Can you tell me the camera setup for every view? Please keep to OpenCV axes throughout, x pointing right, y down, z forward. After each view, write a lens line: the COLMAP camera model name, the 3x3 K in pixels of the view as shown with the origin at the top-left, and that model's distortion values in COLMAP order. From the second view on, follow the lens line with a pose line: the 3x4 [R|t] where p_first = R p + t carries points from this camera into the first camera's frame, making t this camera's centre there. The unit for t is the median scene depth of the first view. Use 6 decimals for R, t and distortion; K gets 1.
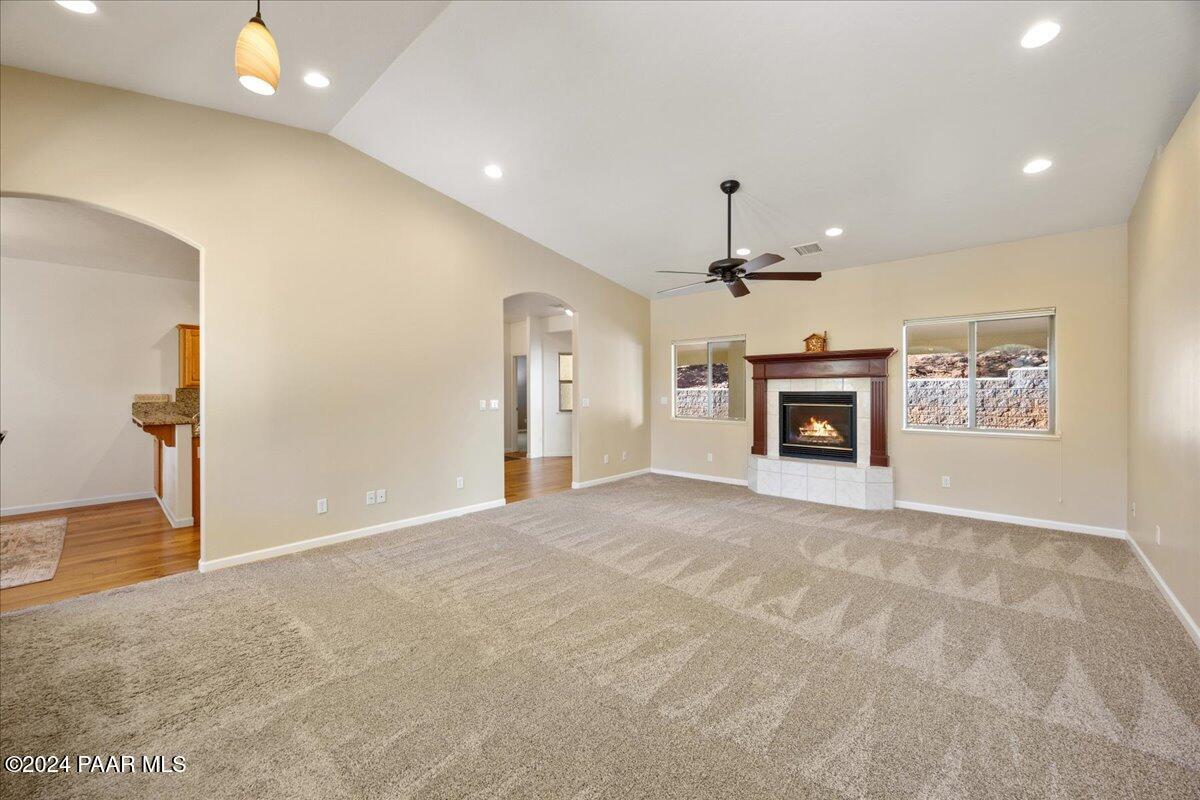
lens RADIAL K [[461.3, 0, 587.0], [0, 461.3, 390.5], [0, 0, 1]] dist [-0.007366, 0.001180]
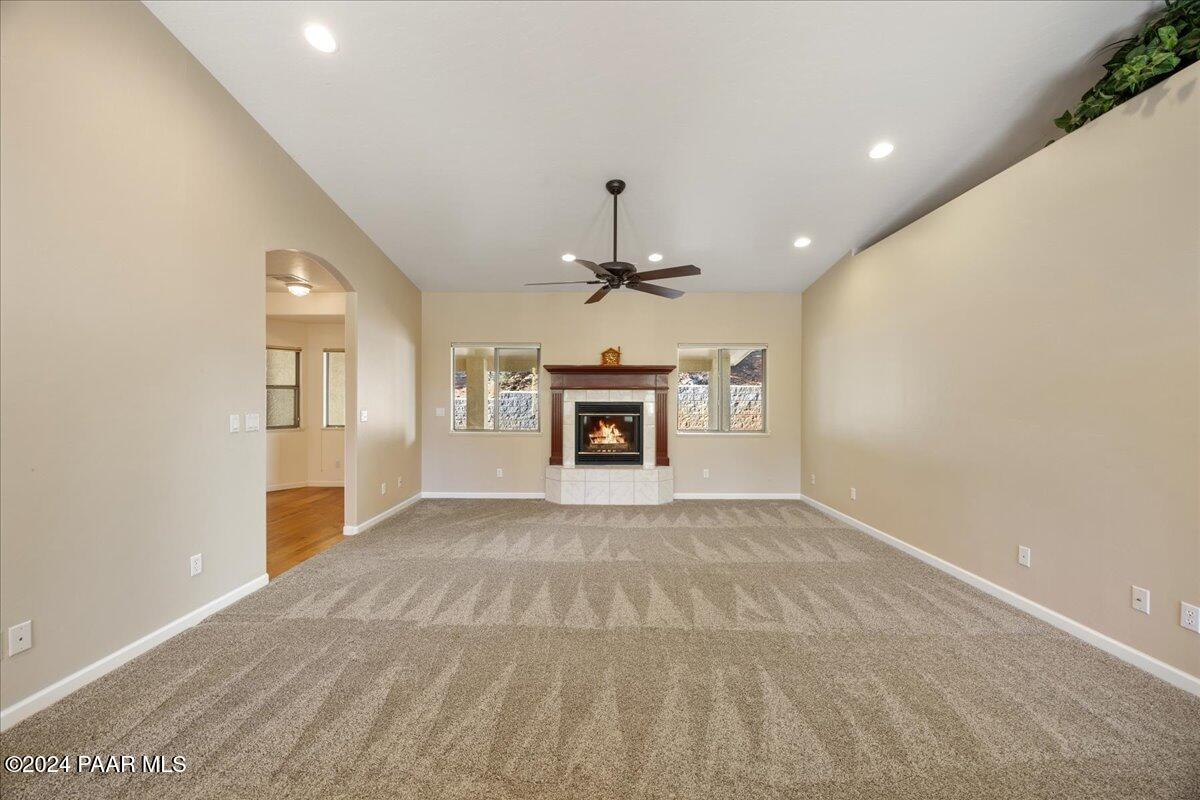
lens RADIAL K [[461.3, 0, 591.7], [0, 461.3, 402.4], [0, 0, 1]] dist [-0.007366, 0.001180]
pose [[0.735426, 0.001143, 0.677605, -0.259612], [-0.006306, 0.999967, 0.005158, -0.001778], [-0.677576, -0.008066, 0.735408, 0.232697]]
